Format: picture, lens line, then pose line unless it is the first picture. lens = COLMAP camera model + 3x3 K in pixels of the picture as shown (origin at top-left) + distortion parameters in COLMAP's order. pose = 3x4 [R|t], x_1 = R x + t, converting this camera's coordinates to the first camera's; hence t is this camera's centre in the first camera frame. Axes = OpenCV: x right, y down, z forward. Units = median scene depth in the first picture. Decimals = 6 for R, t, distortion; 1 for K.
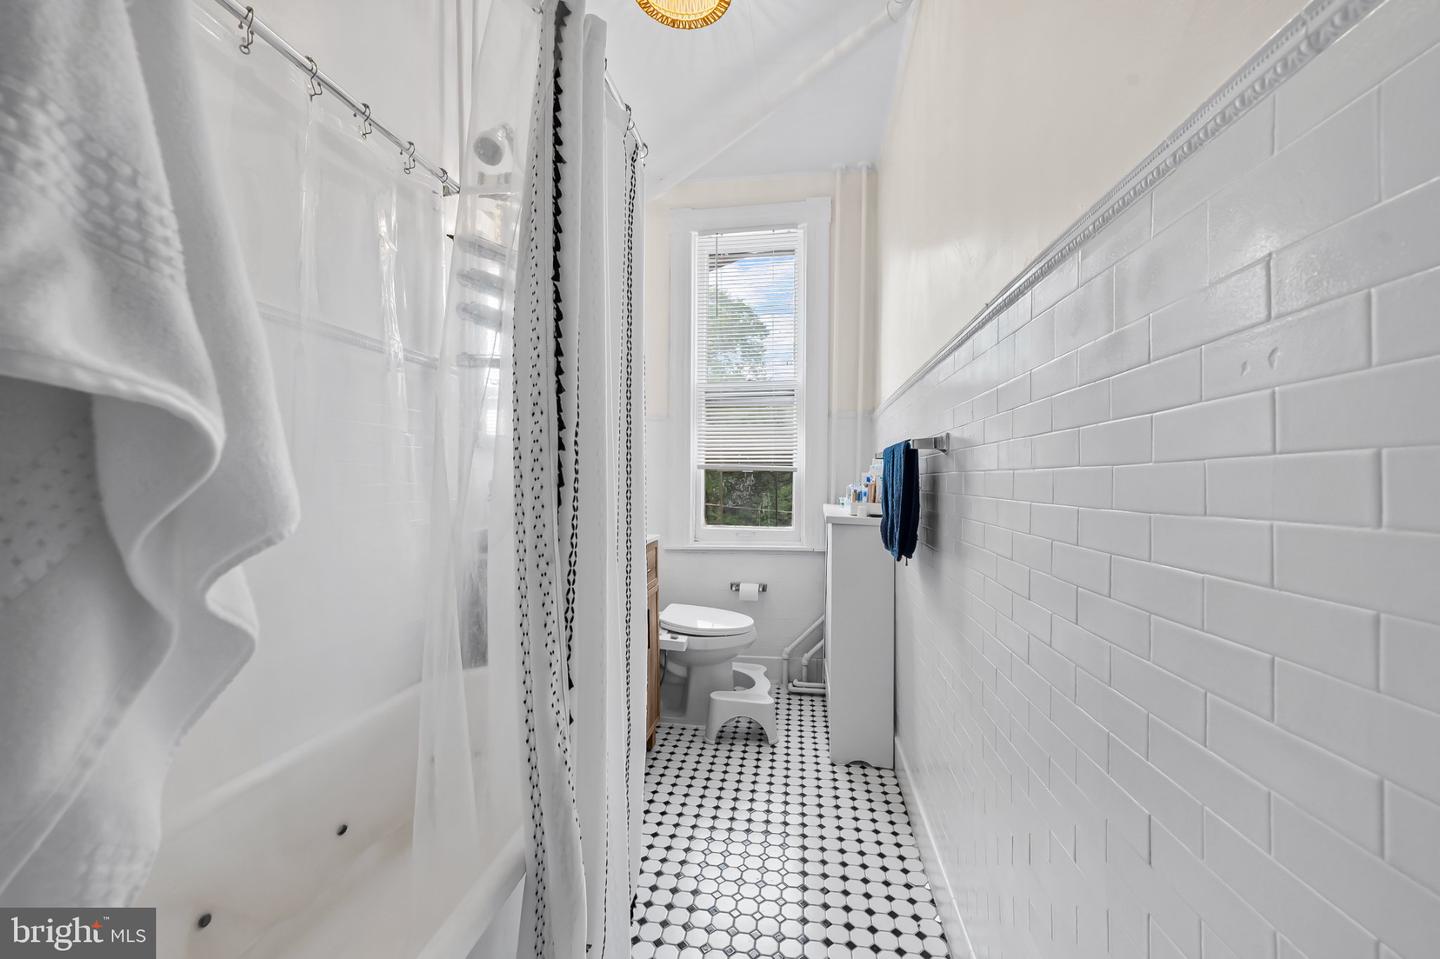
lens RADIAL K [[570.3, 0, 717.5], [0, 570.3, 479.3], [0, 0, 1]] dist [0.008895, -0.001371]
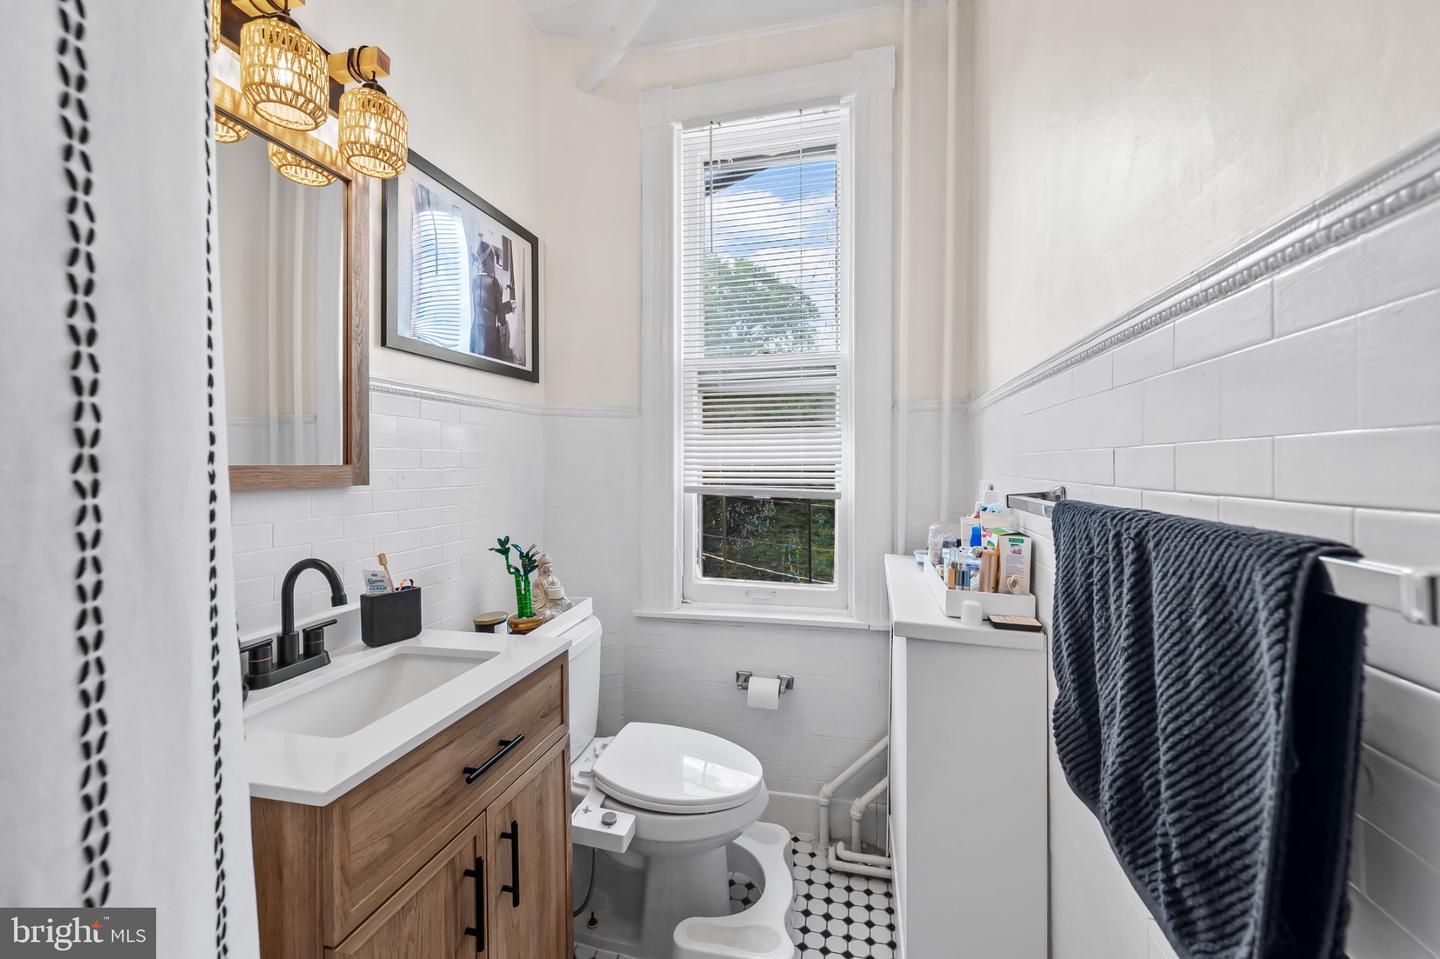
lens RADIAL K [[570.3, 0, 714.3], [0, 570.3, 471.4], [0, 0, 1]] dist [0.008895, -0.001371]
pose [[0.994819, -0.007084, -0.101418, 0.065823], [0.007633, 0.999958, 0.005027, -0.047543], [0.101378, -0.005775, 0.994831, 0.371548]]
